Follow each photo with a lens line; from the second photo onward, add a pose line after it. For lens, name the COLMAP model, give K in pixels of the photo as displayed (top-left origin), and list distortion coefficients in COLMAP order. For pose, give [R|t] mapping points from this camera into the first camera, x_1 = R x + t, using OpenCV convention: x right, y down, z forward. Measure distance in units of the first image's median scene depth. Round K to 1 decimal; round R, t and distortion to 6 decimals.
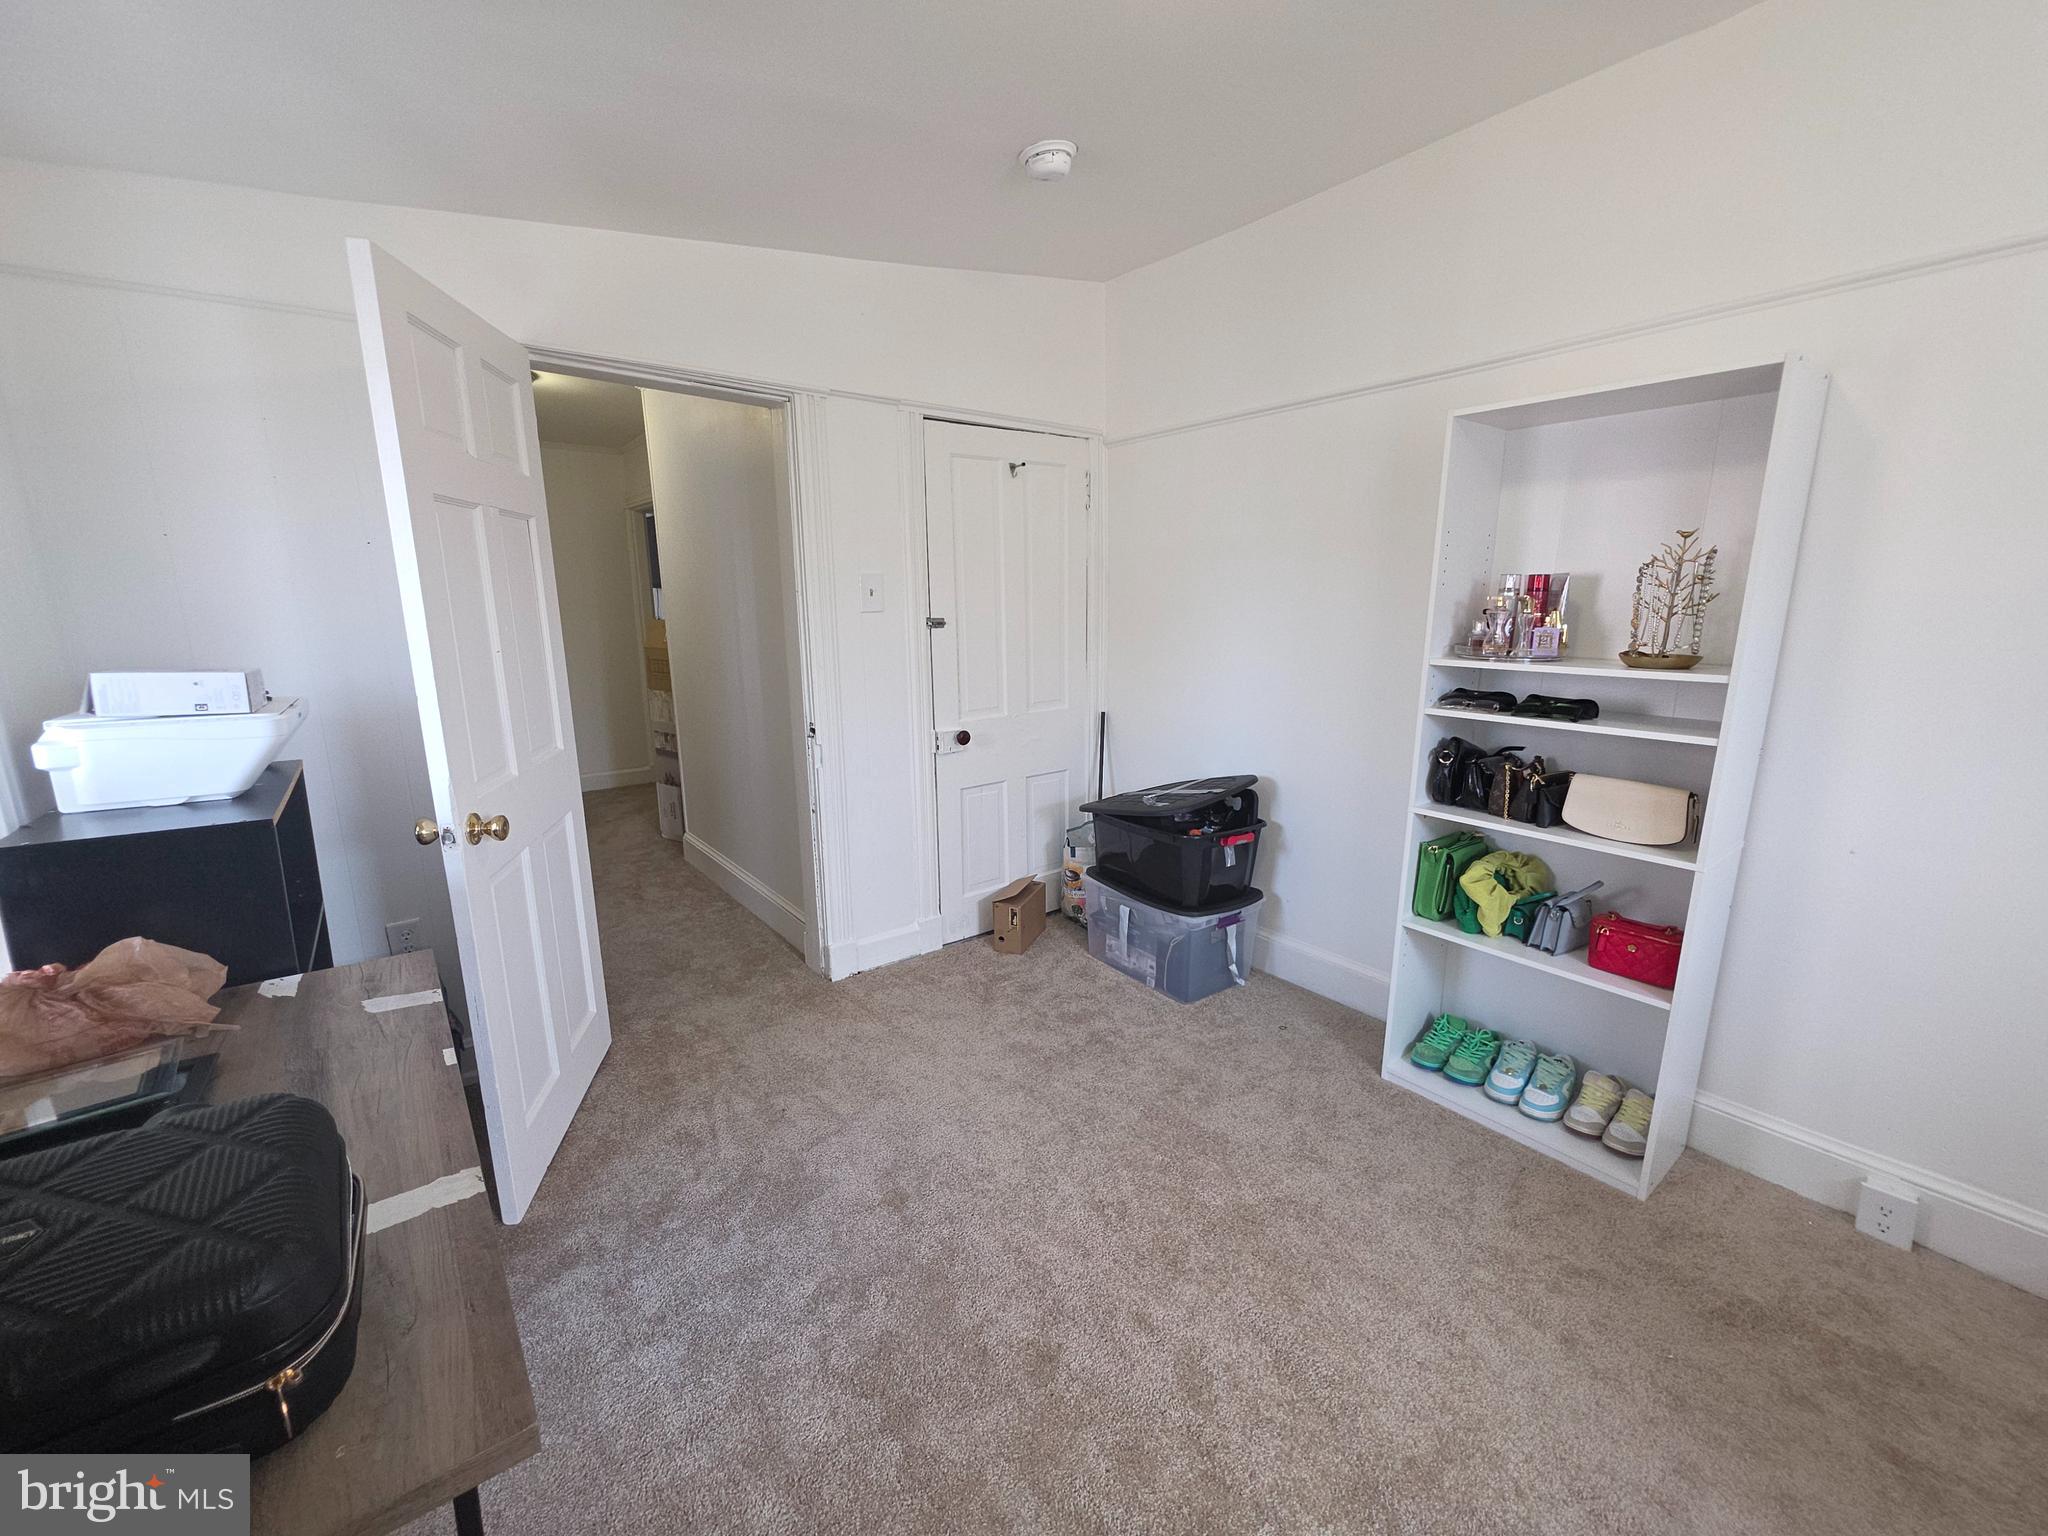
lens RADIAL K [[823.0, 0, 1005.2], [0, 823.0, 763.6], [0, 0, 1]] dist [0.000029, -0.000049]
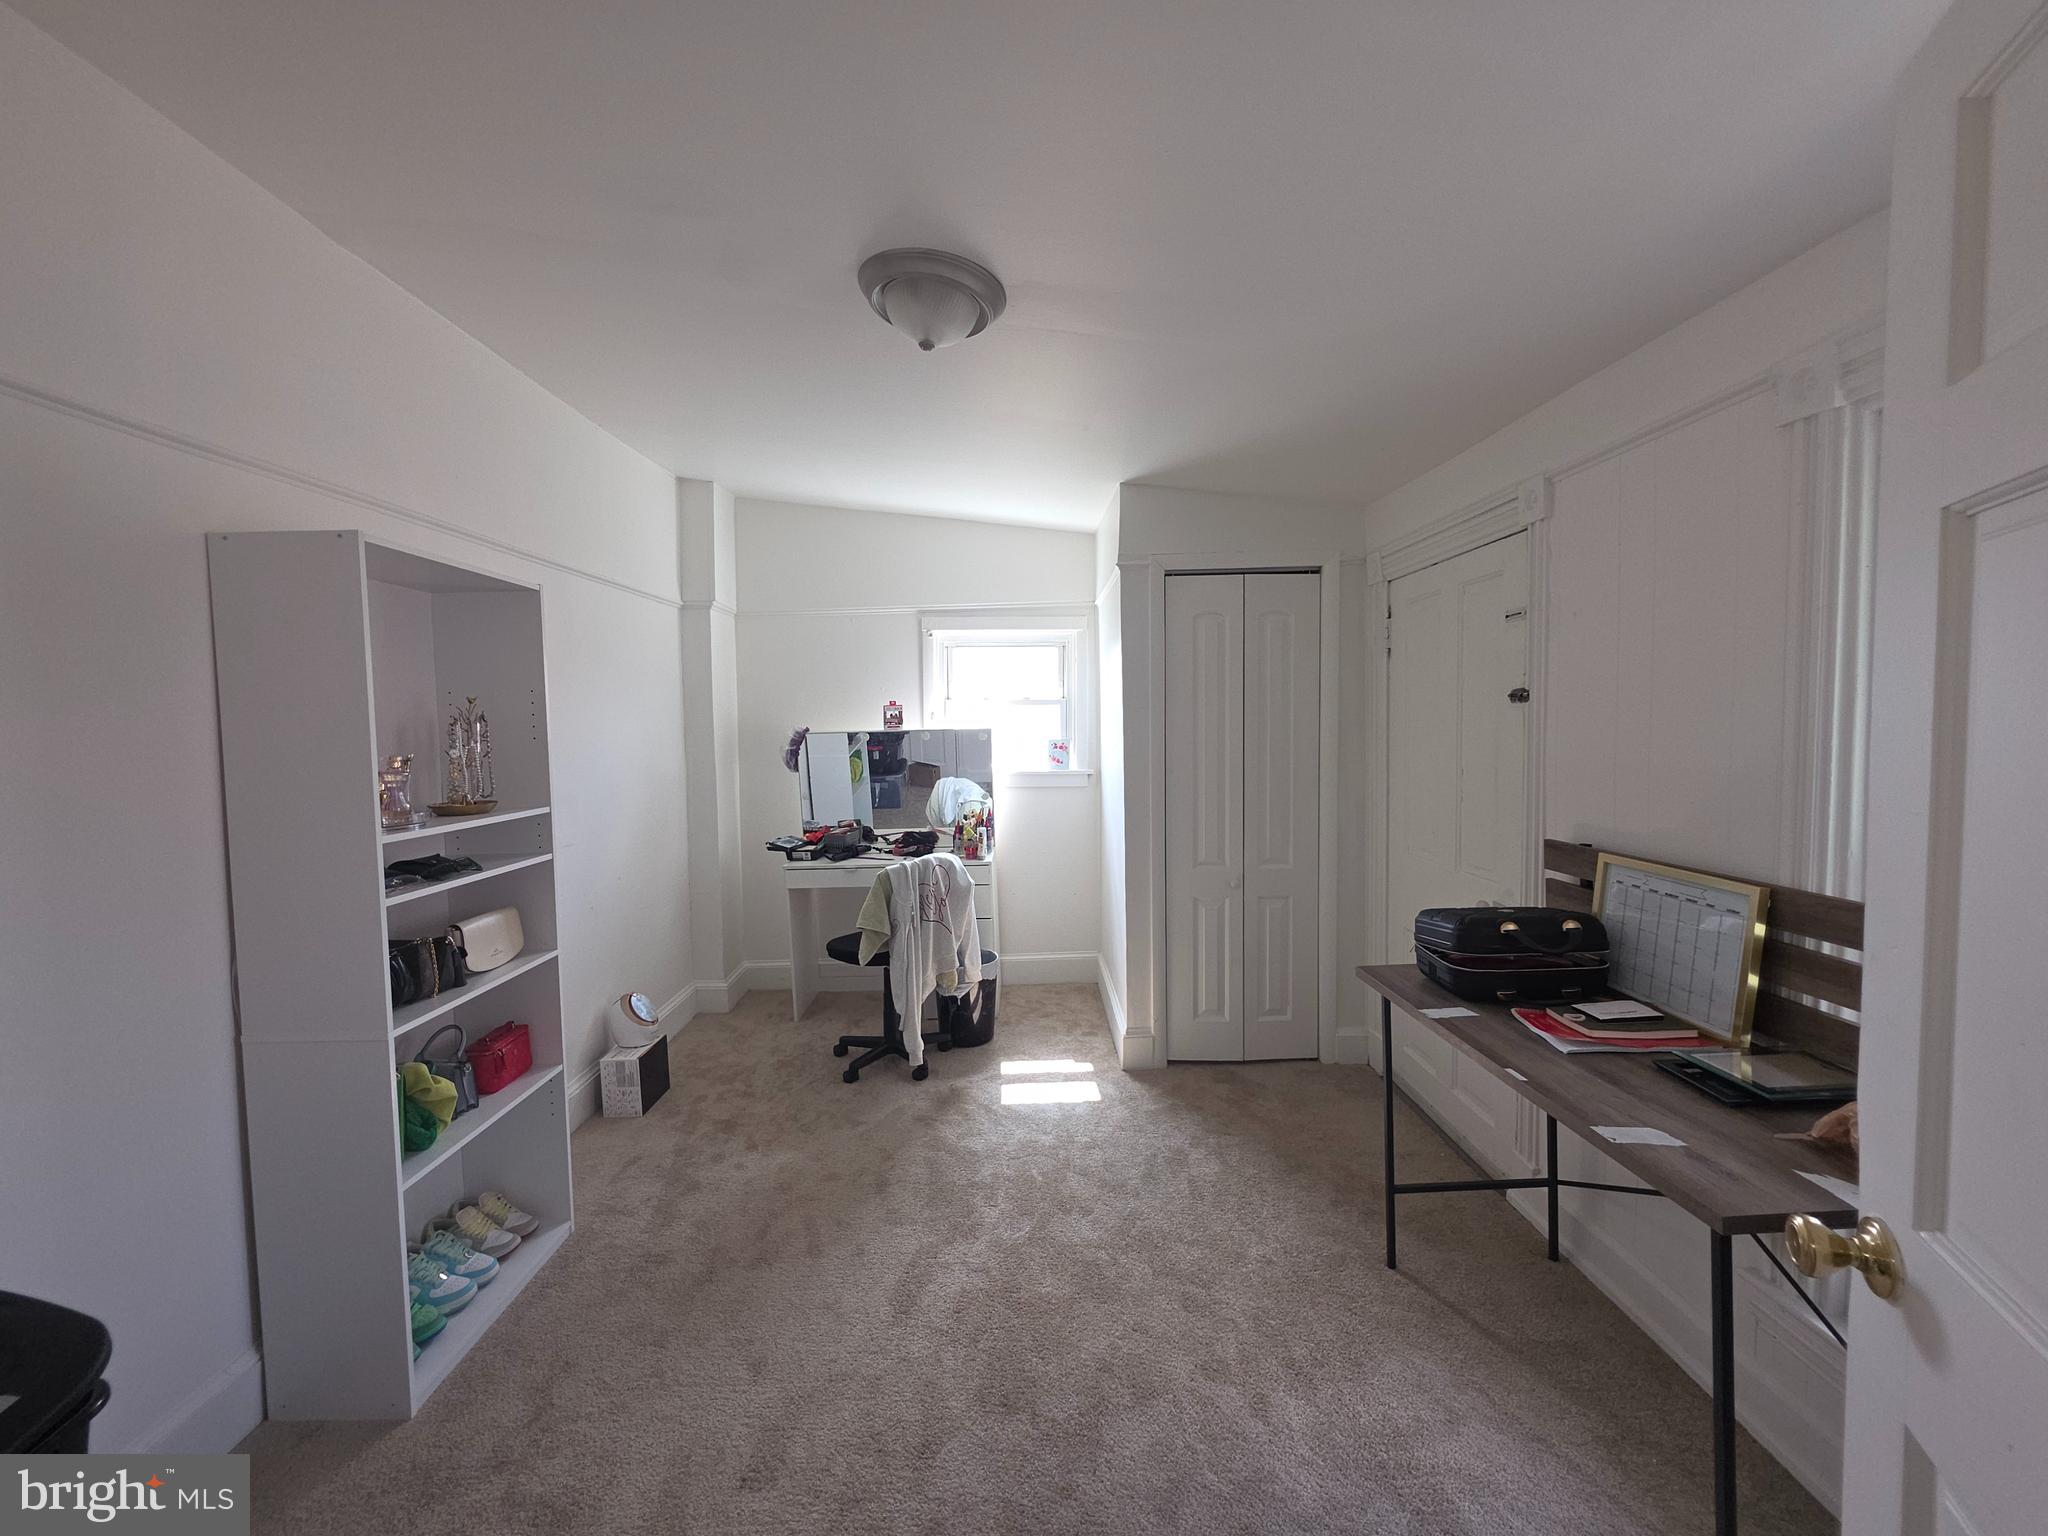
lens RADIAL K [[823.0, 0, 1011.4], [0, 823.0, 769.5], [0, 0, 1]] dist [0.000029, -0.000049]
pose [[-0.794706, -0.009683, 0.606917, -0.350383], [0.145955, 0.967488, 0.206552, -0.213489], [-0.589185, 0.252731, -0.767456, 0.998249]]
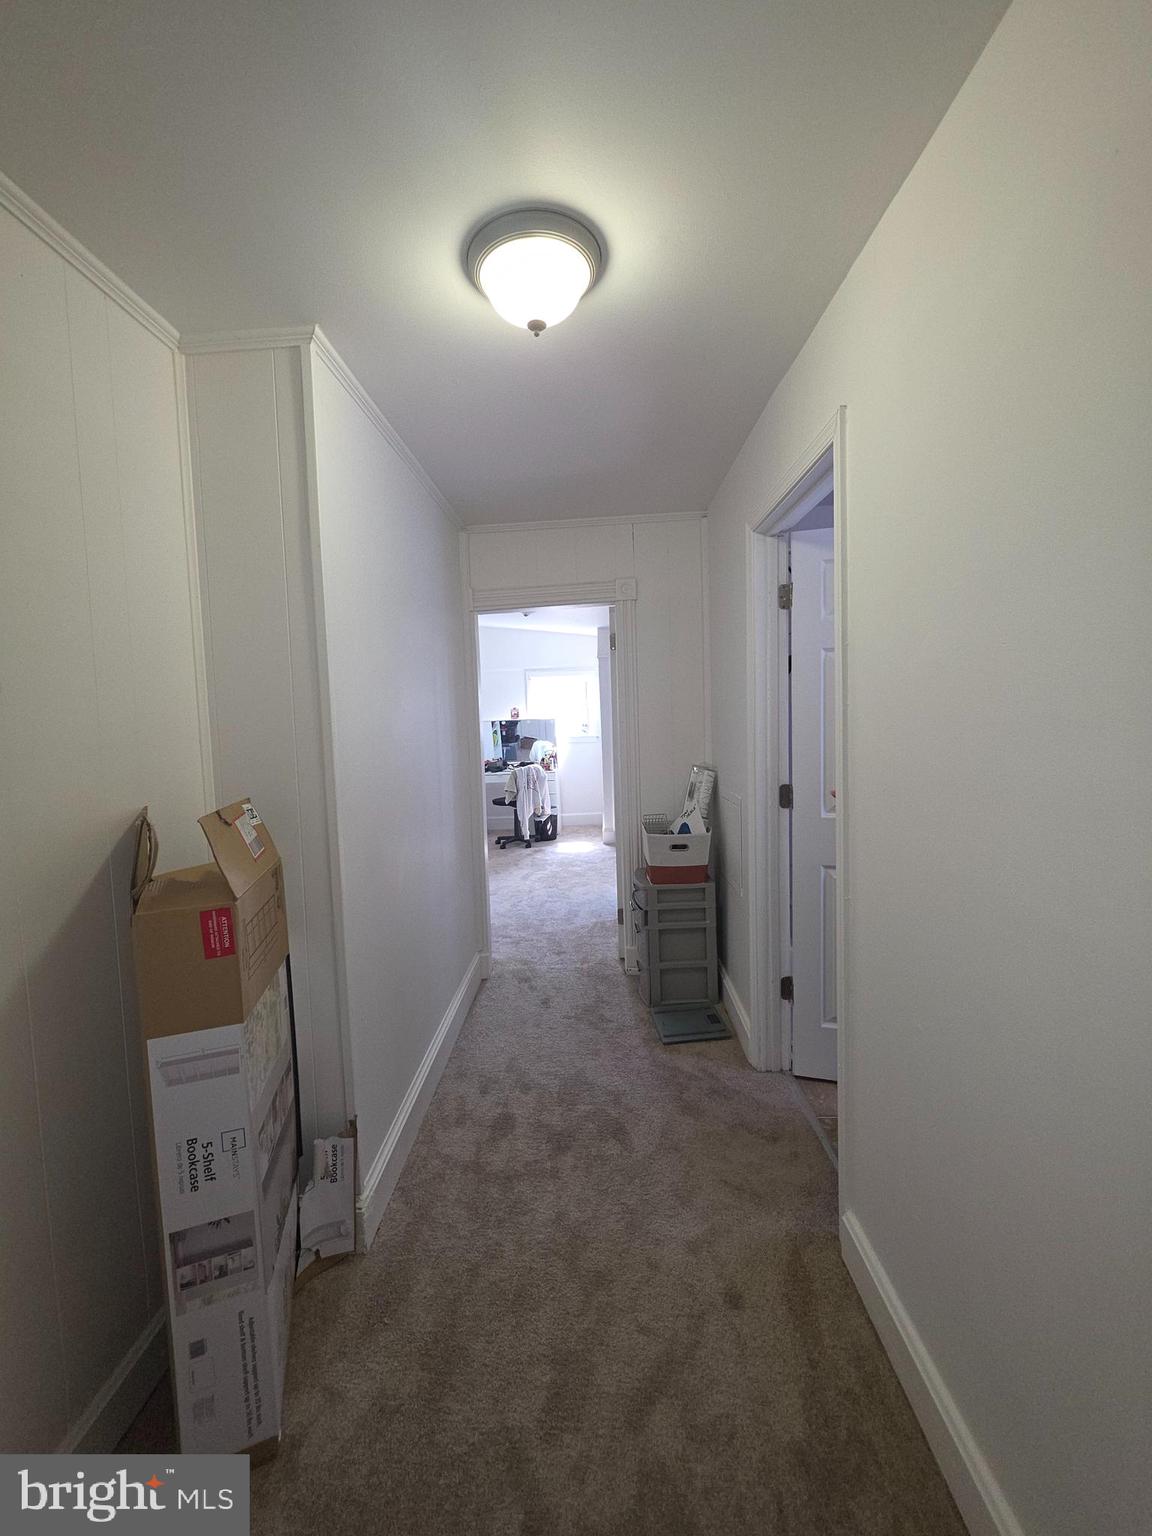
lens RADIAL K [[617.3, 0, 572.2], [0, 617.3, 762.9], [0, 0, 1]] dist [0.000029, -0.000049]
pose [[-0.771952, -0.010655, 0.635592, -0.894260], [0.169857, 0.960047, 0.222393, -0.323206], [-0.612568, 0.279636, -0.739300, 1.557419]]
